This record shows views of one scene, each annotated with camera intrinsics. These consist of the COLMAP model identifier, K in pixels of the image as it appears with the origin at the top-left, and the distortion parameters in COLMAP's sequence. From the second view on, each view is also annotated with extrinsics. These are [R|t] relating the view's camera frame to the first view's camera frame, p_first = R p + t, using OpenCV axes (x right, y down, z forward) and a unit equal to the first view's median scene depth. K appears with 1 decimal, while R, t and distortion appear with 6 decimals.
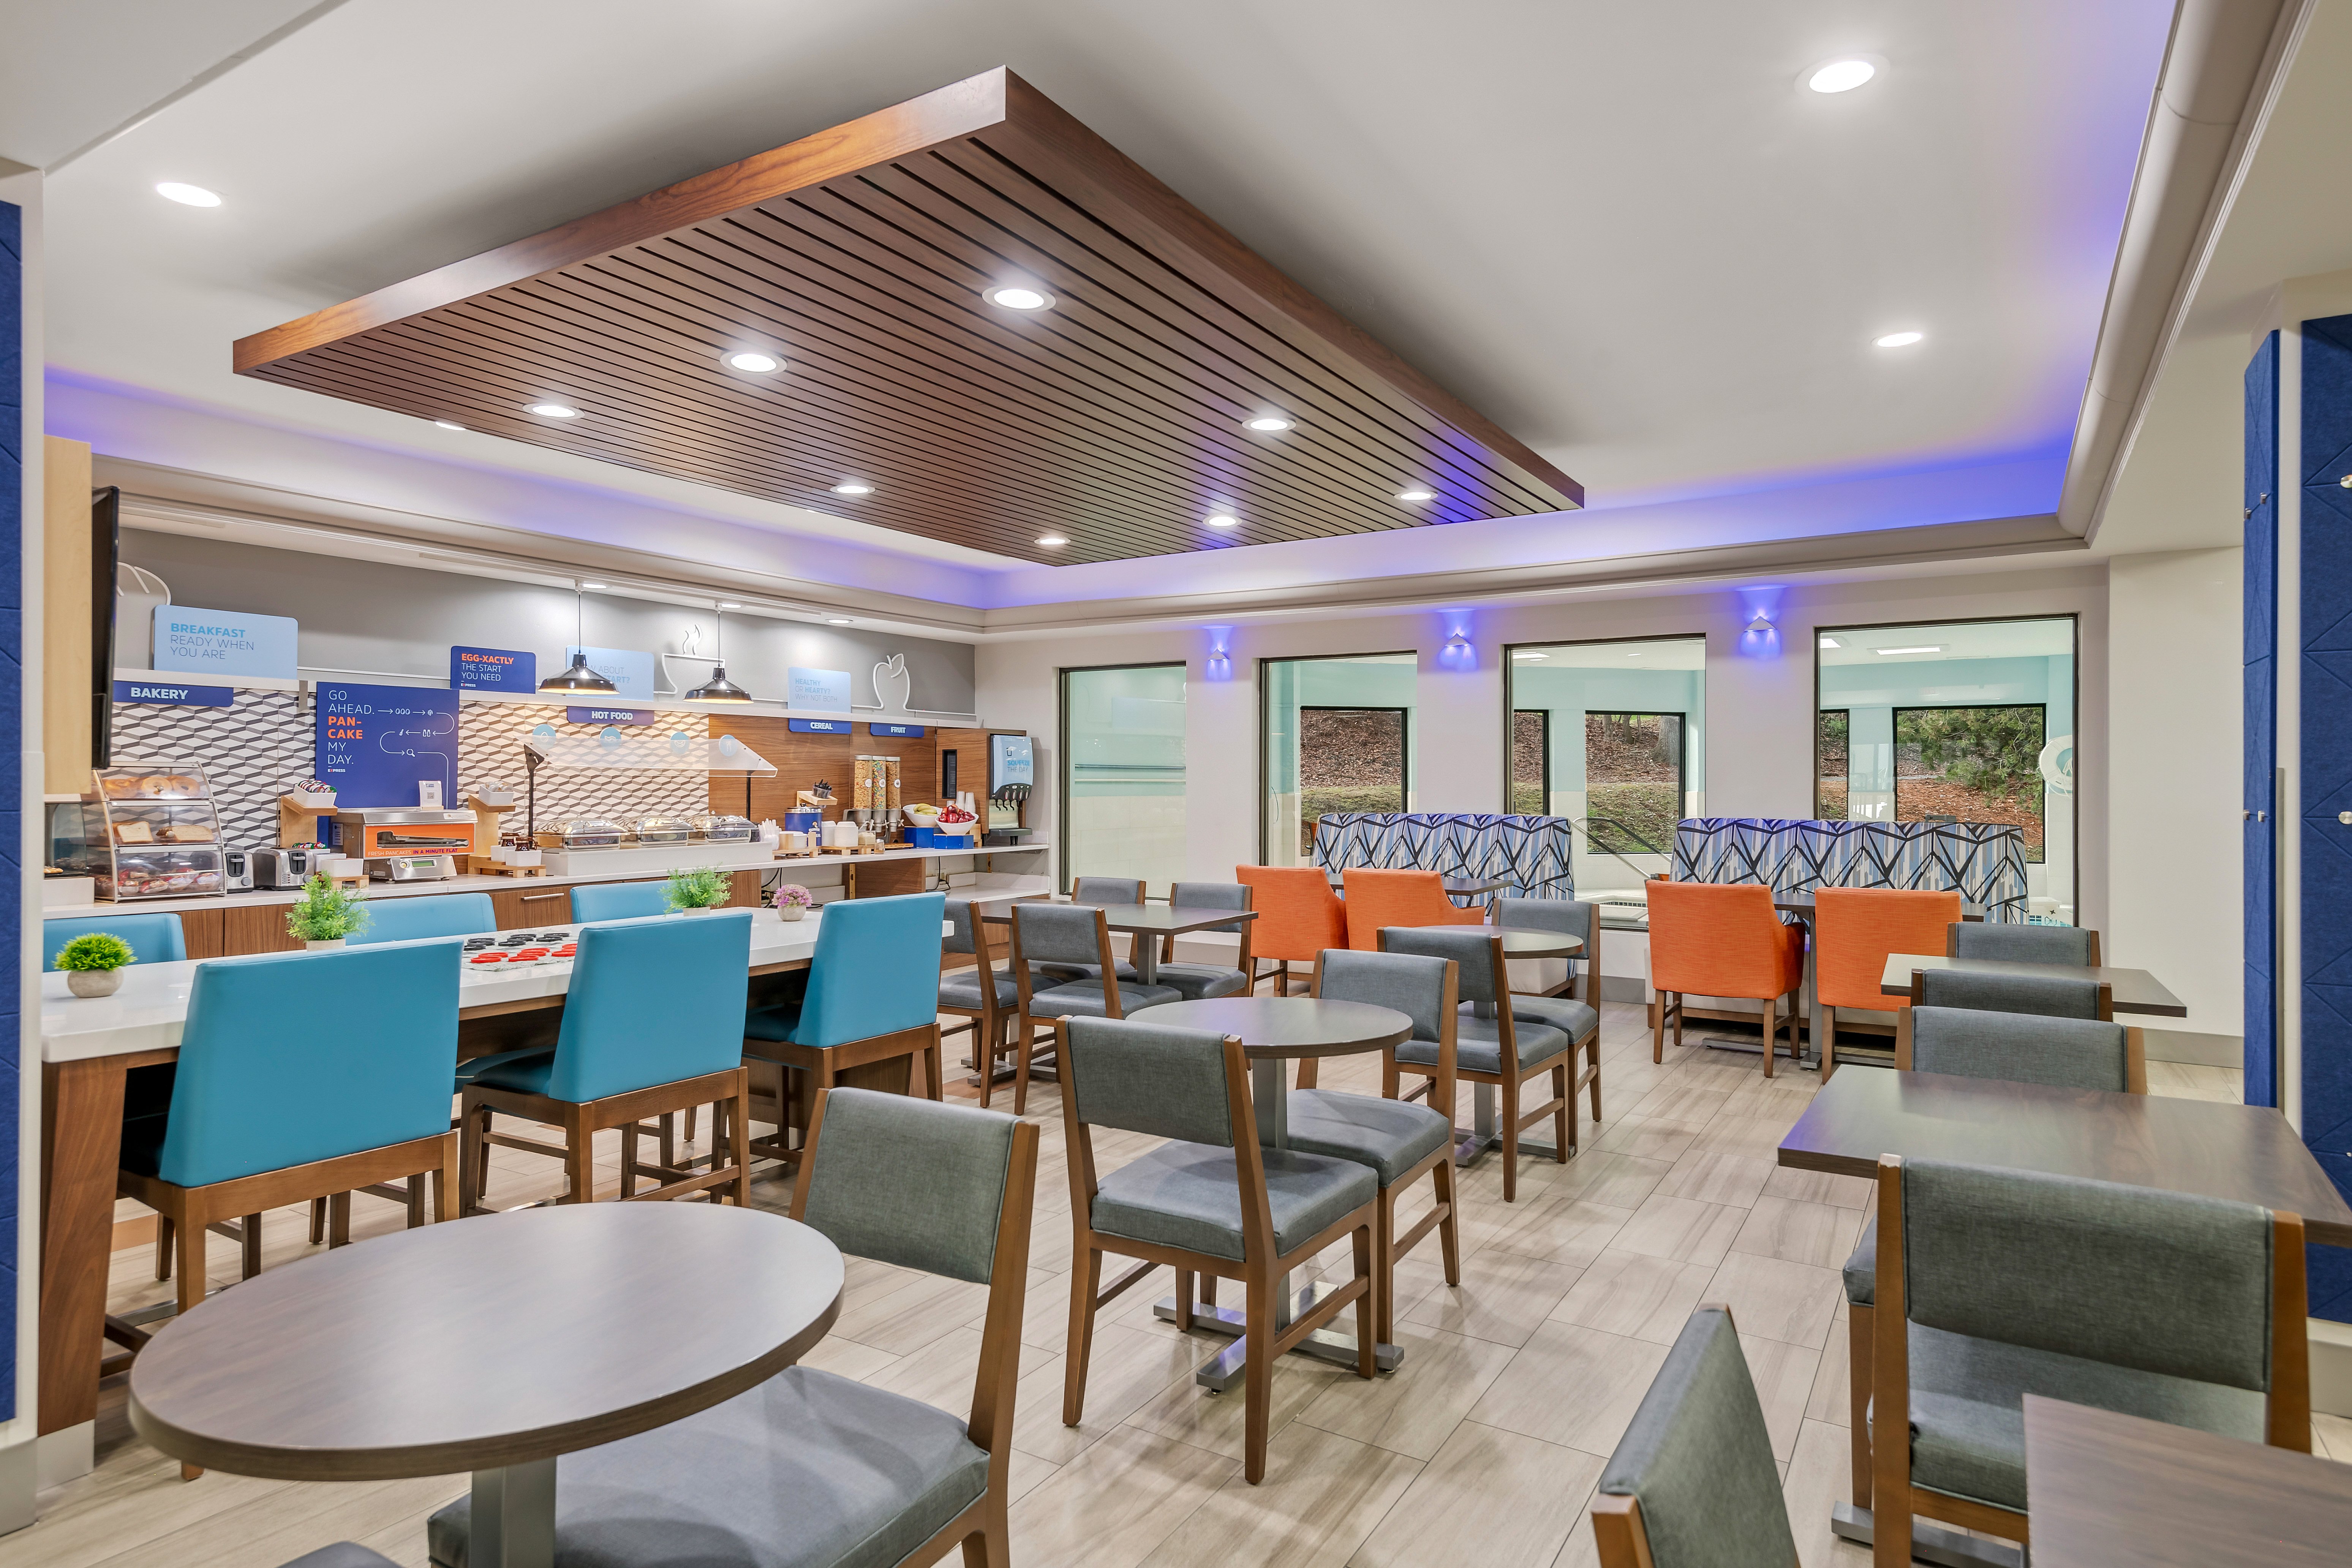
lens RADIAL K [[1294.9, 0, 1176.0], [0, 1294.9, 784.0], [0, 0, 1]] dist [0.047359, -0.034706]
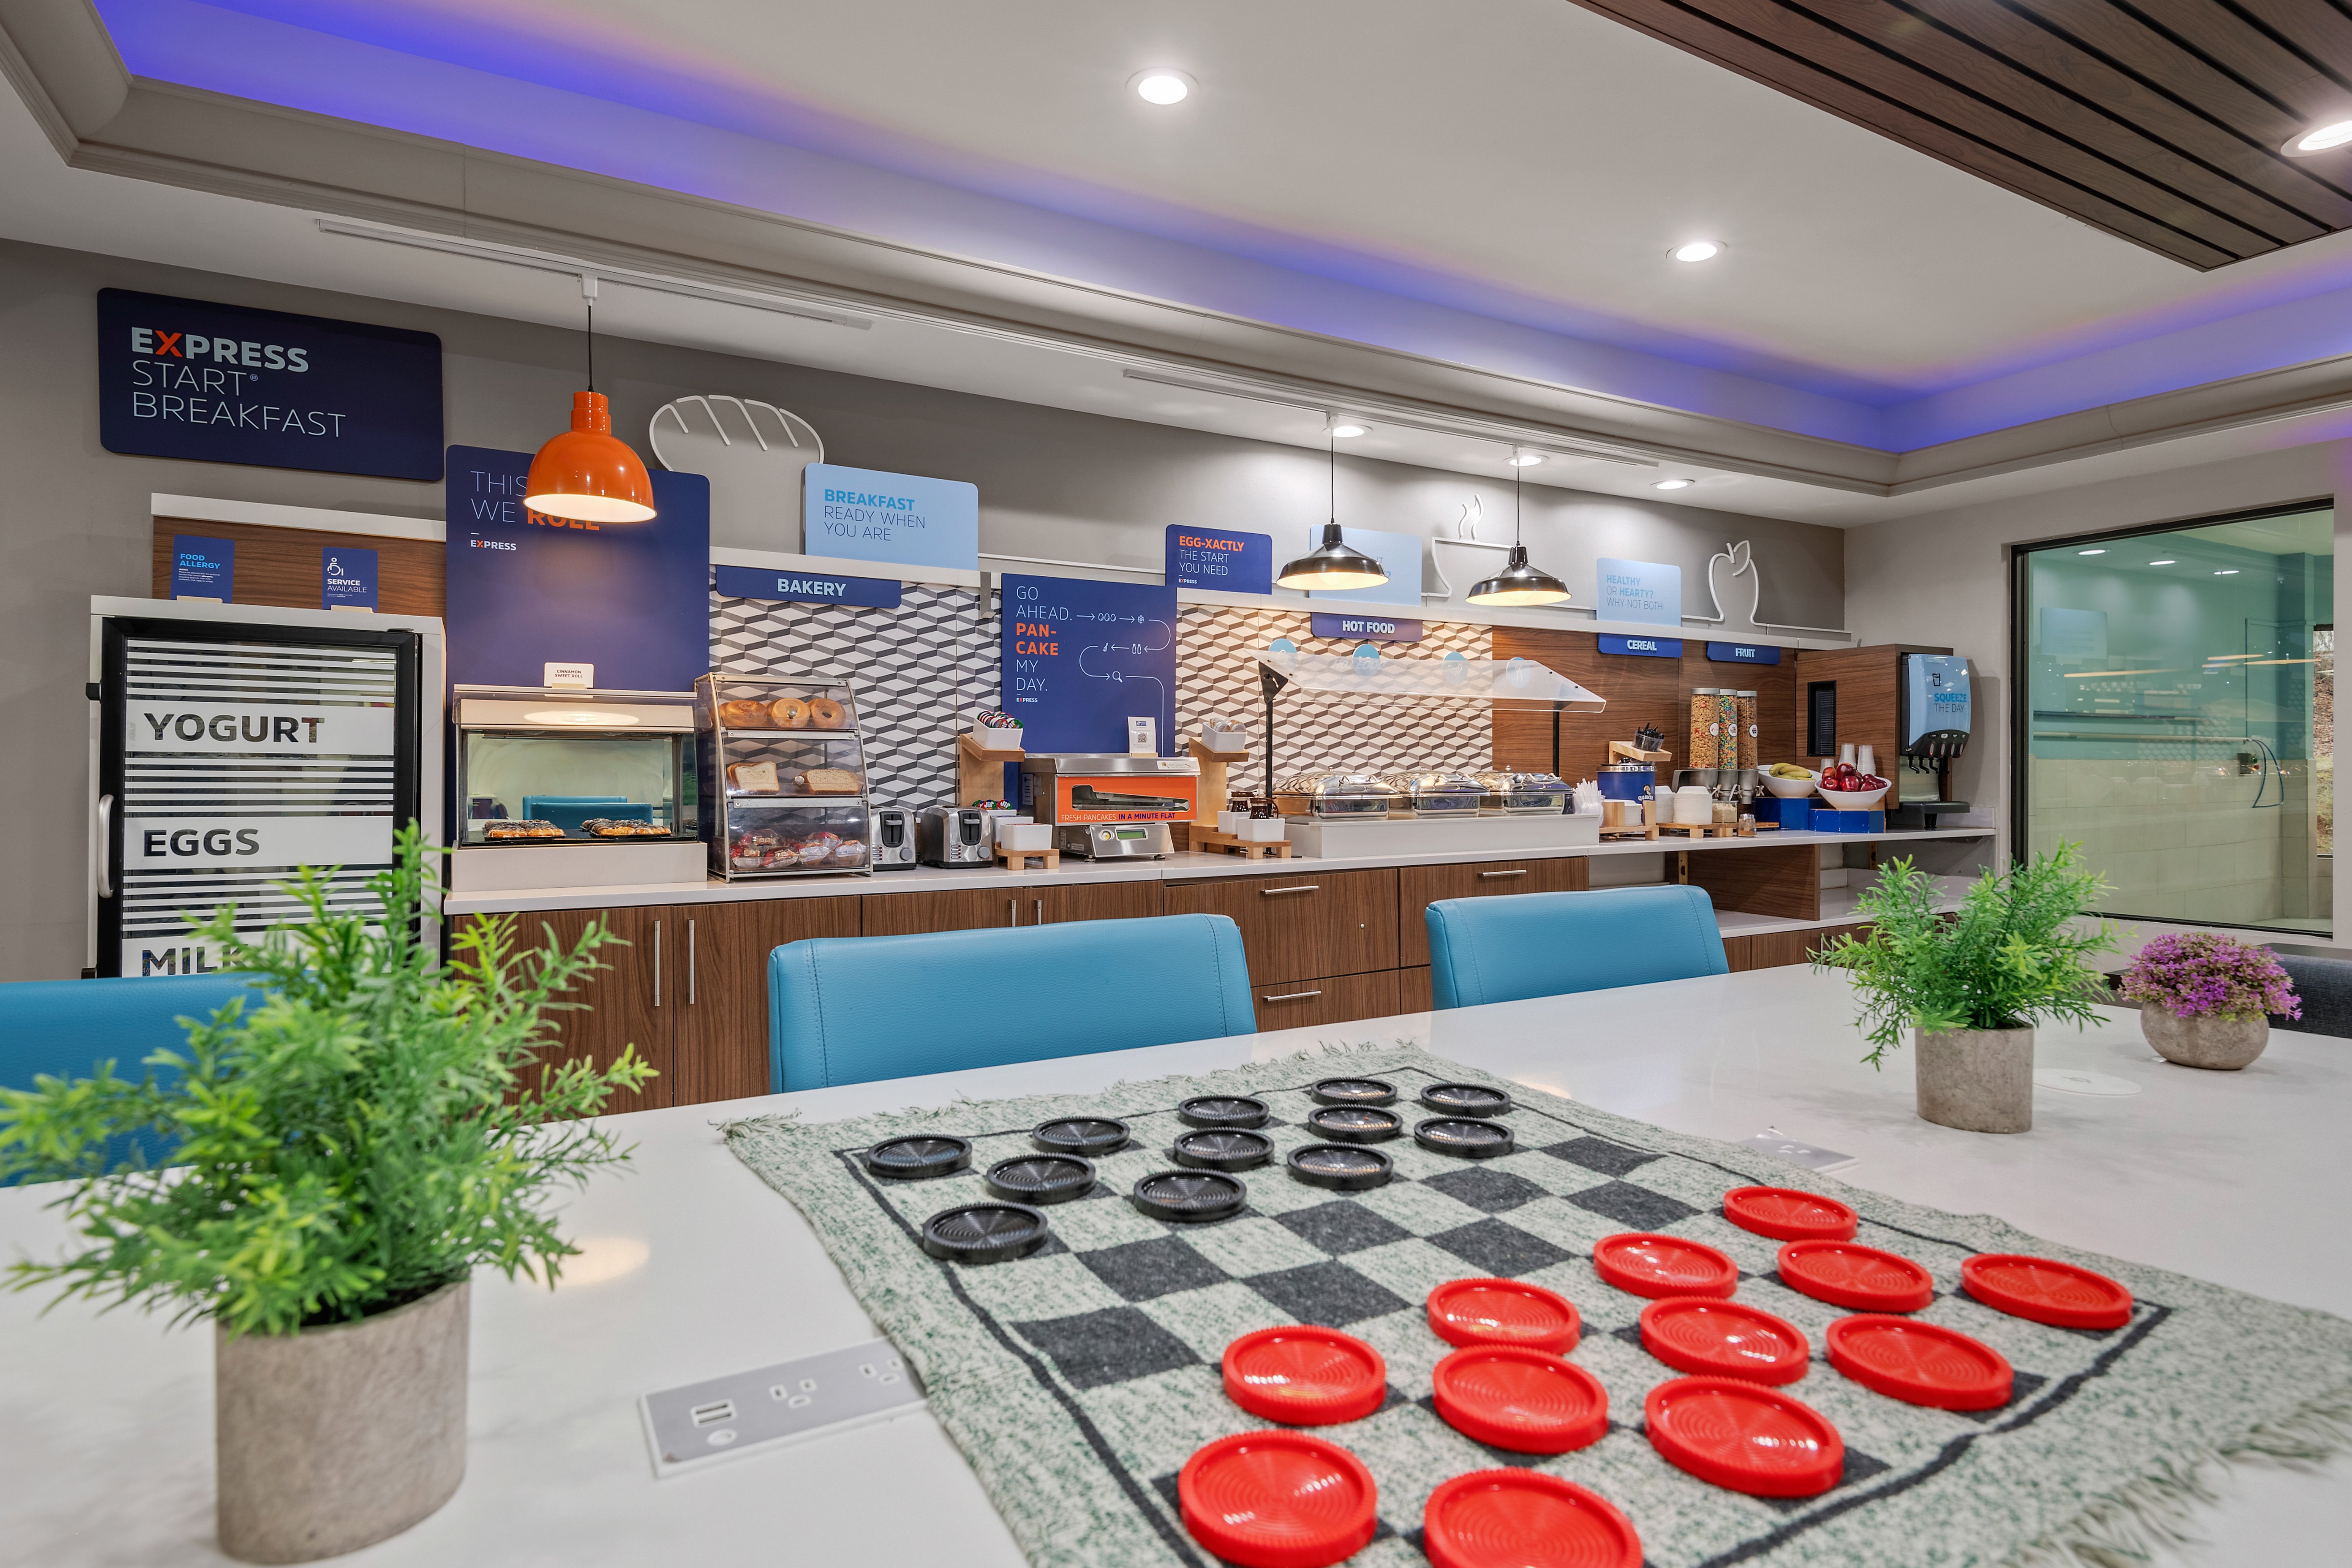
lens RADIAL K [[1197.1, 0, 1176.0], [0, 1197.1, 784.0], [0, 0, 1]] dist [0.033823, 0.000150]
pose [[0.874760, -0.003100, -0.484546, -0.230977], [0.005906, 0.999973, 0.004265, 0.029371], [0.484520, -0.006592, 0.874755, 0.426483]]
